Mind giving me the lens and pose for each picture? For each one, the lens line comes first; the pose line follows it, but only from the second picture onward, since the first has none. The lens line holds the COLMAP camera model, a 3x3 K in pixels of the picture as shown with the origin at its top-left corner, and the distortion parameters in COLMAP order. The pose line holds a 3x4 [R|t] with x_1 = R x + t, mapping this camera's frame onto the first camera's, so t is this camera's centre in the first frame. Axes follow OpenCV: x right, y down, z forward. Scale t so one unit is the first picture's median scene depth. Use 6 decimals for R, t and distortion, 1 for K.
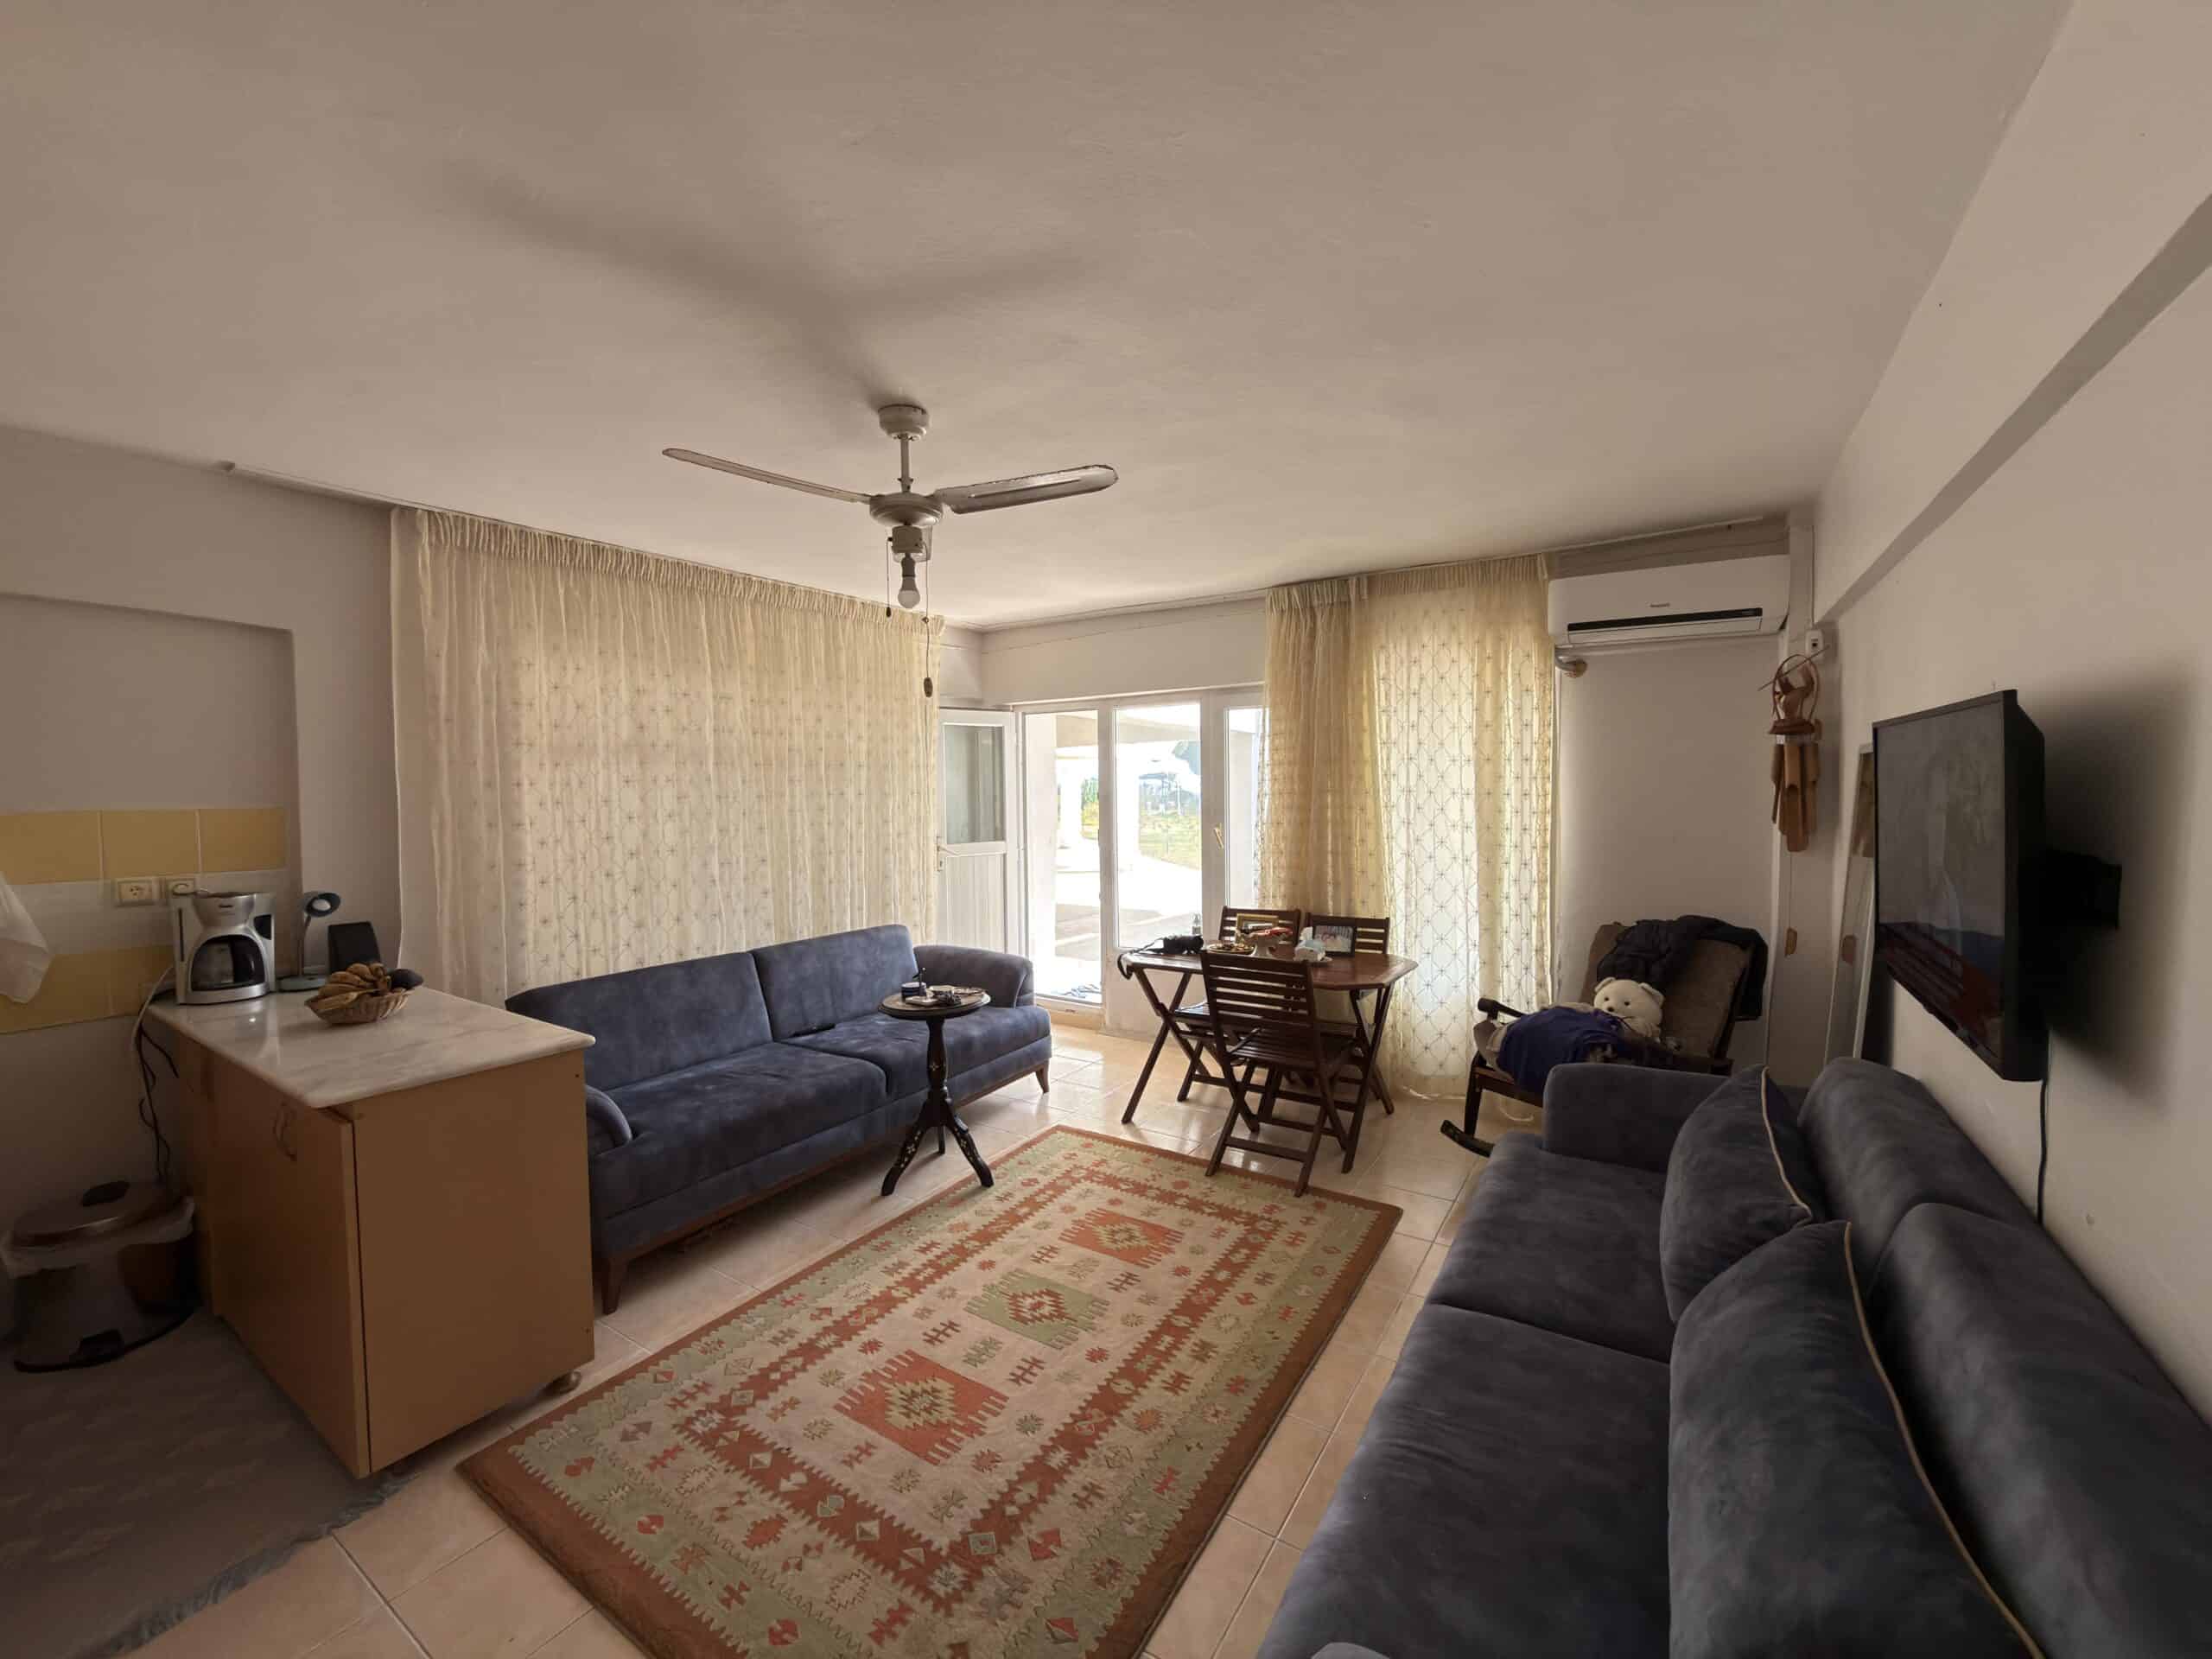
lens RADIAL K [[876.1, 0, 1109.6], [0, 876.1, 829.8], [0, 0, 1]] dist [0.000382, -0.000298]
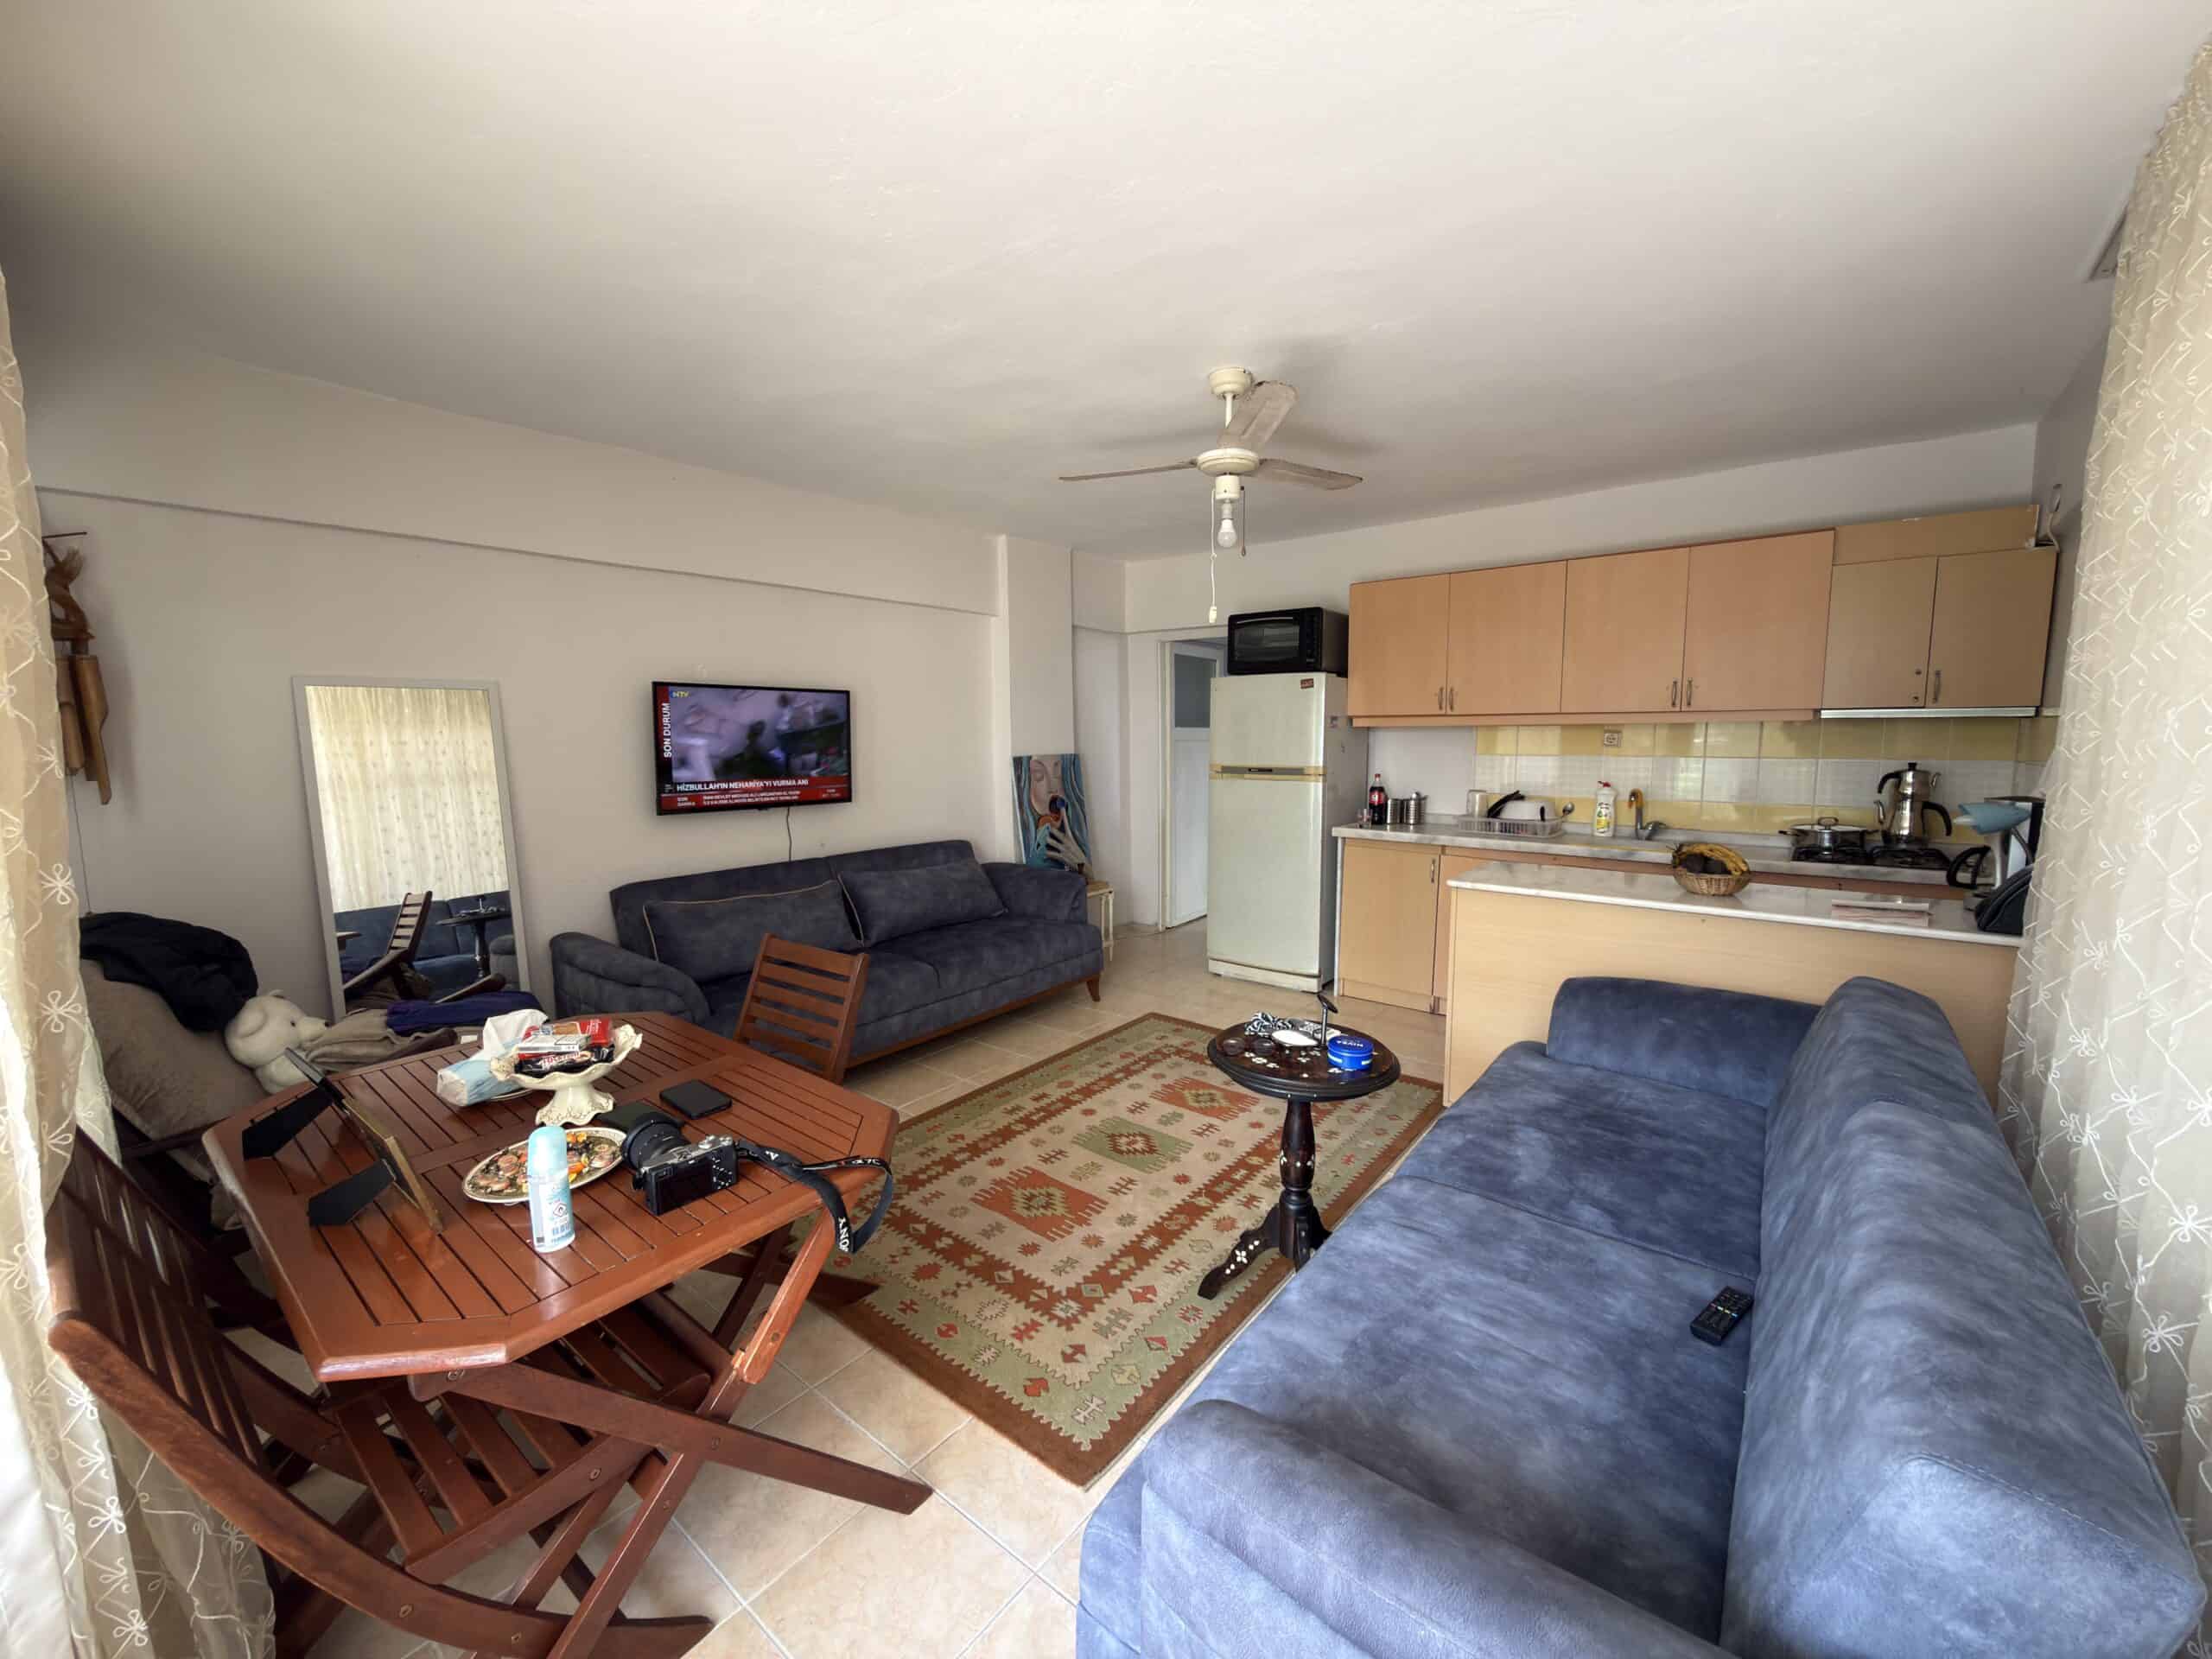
lens RADIAL K [[876.1, 0, 1101.7], [0, 876.1, 821.9], [0, 0, 1]] dist [0.000382, -0.000298]
pose [[-0.993593, 0.008378, 0.112710, -0.160161], [0.024842, 0.989050, 0.145474, -0.053584], [-0.110257, 0.147341, -0.982921, 1.873721]]
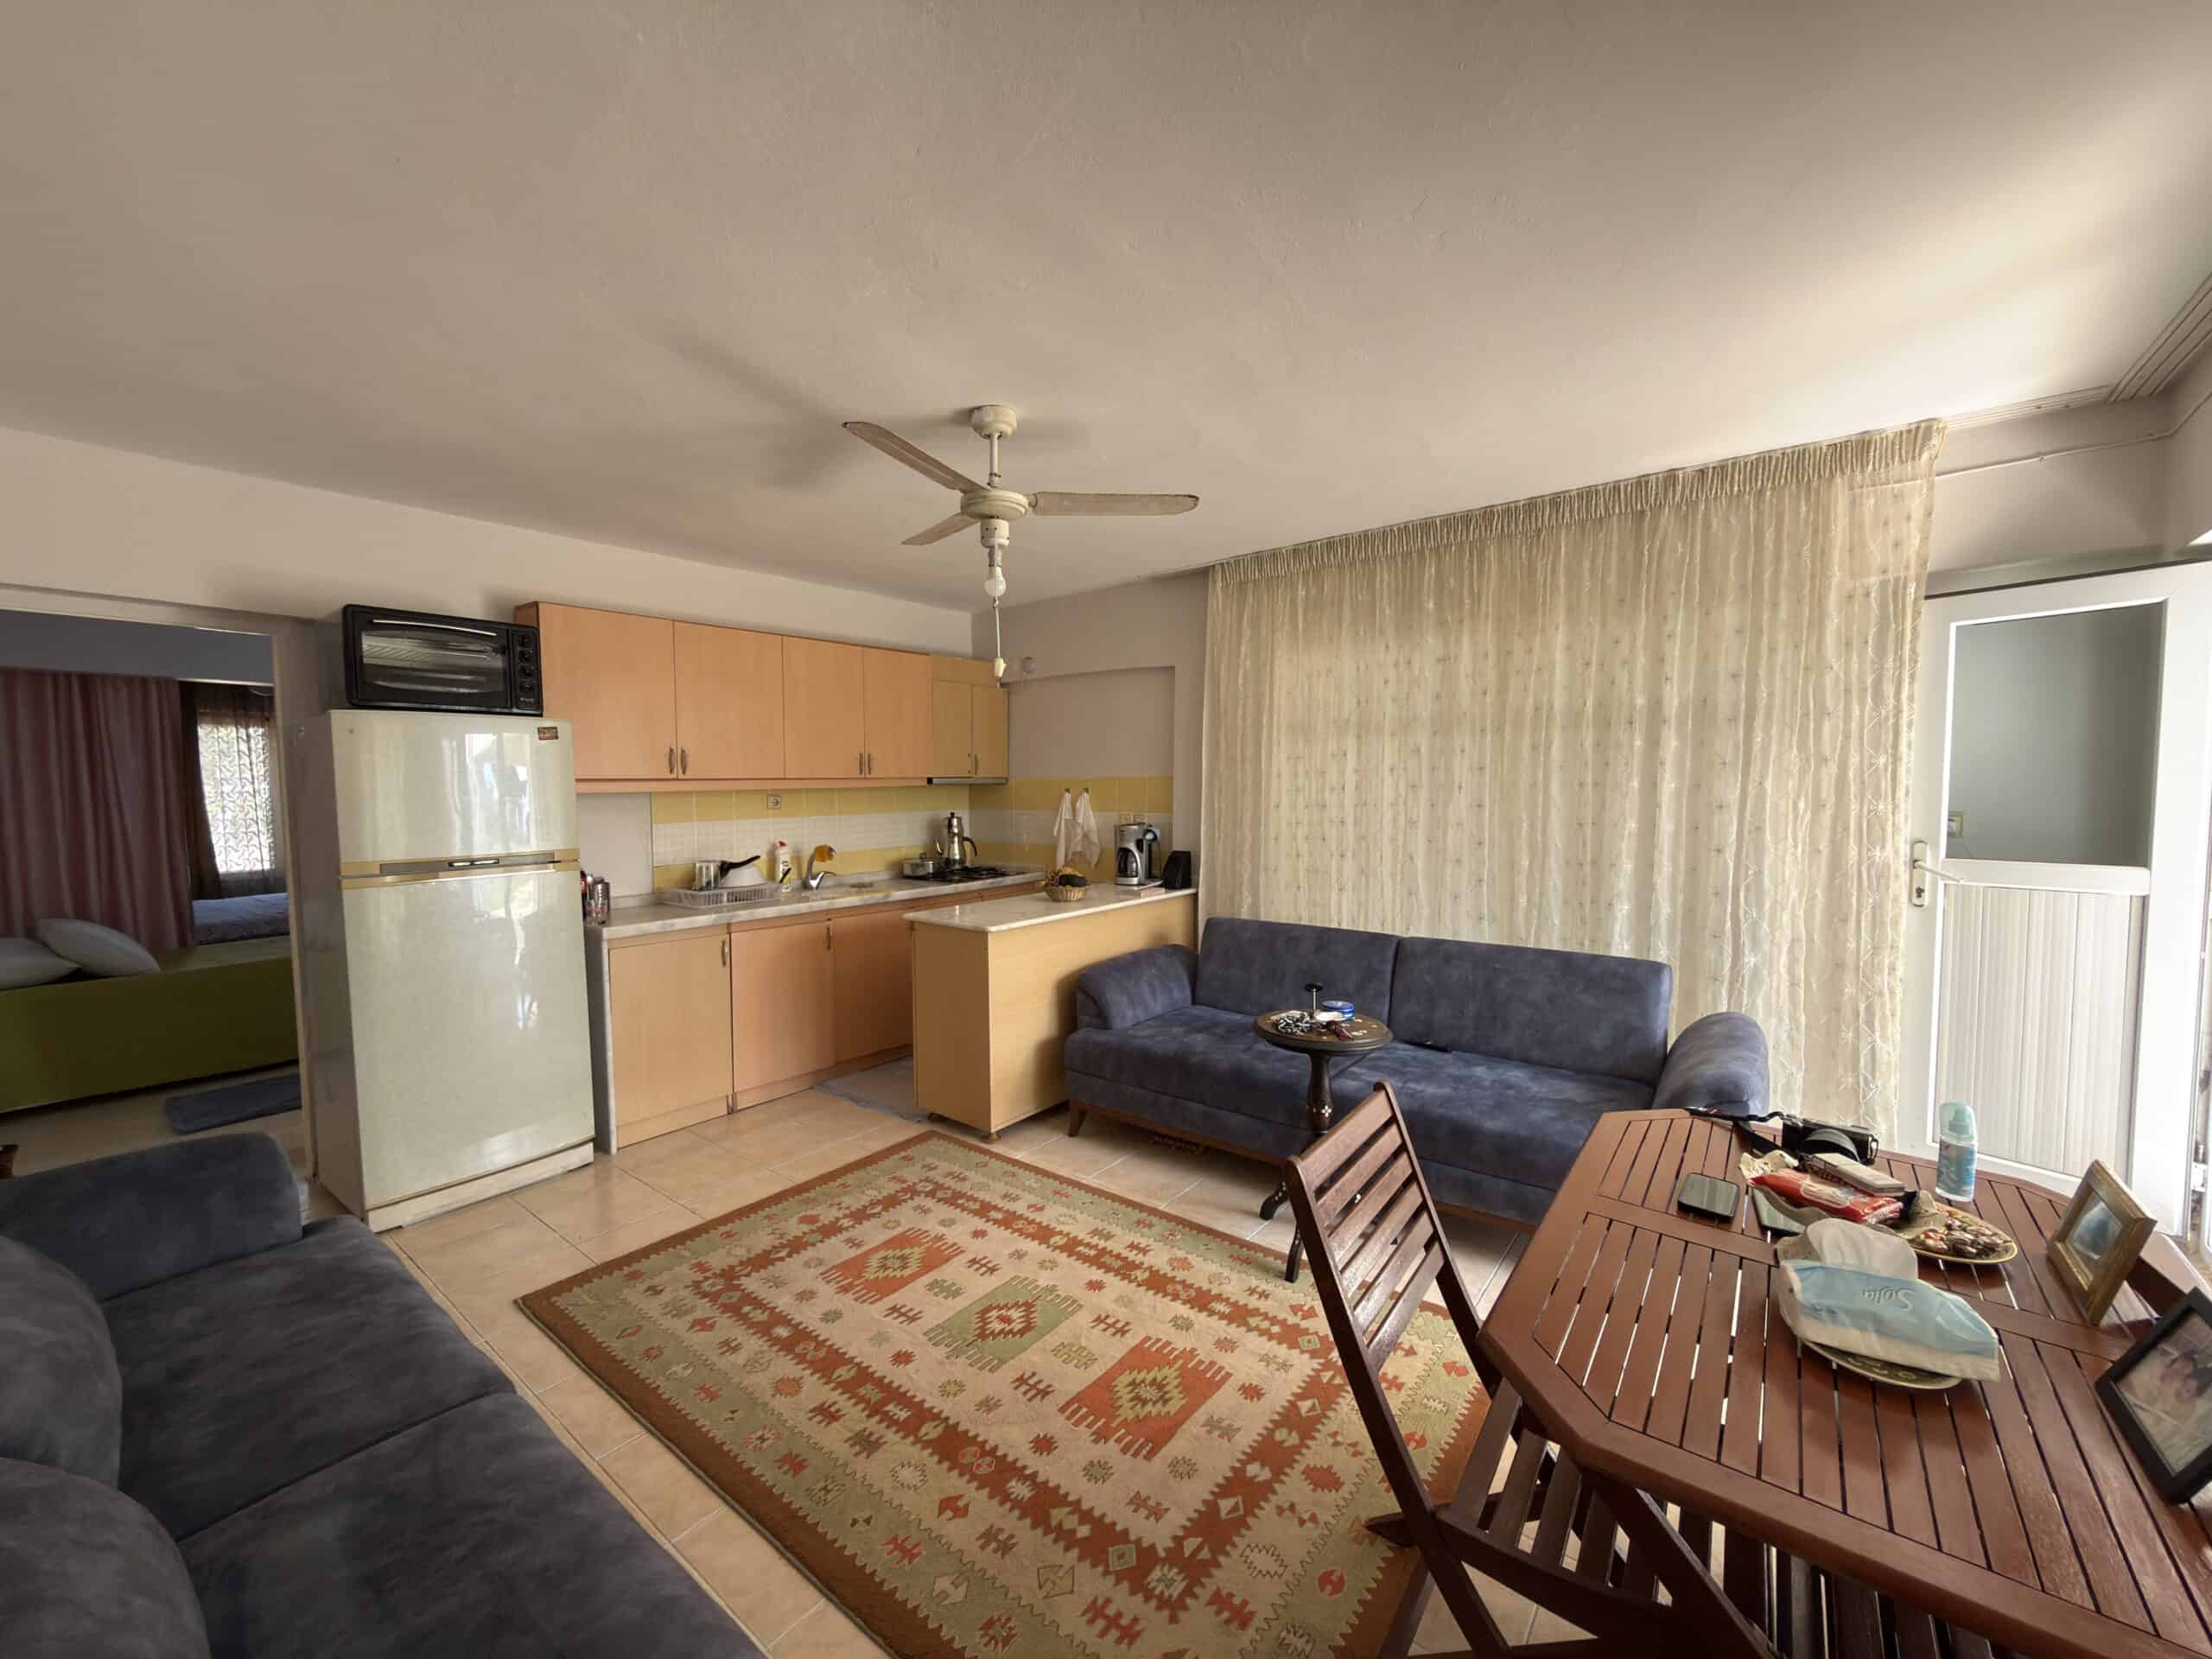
lens RADIAL K [[876.1, 0, 1110.4], [0, 876.1, 832.5], [0, 0, 1]] dist [0.000382, -0.000298]
pose [[-0.088862, 0.075382, -0.993187, 0.707497], [-0.031941, 0.996404, 0.078484, -0.044994], [0.995532, 0.038698, -0.086134, 1.042211]]
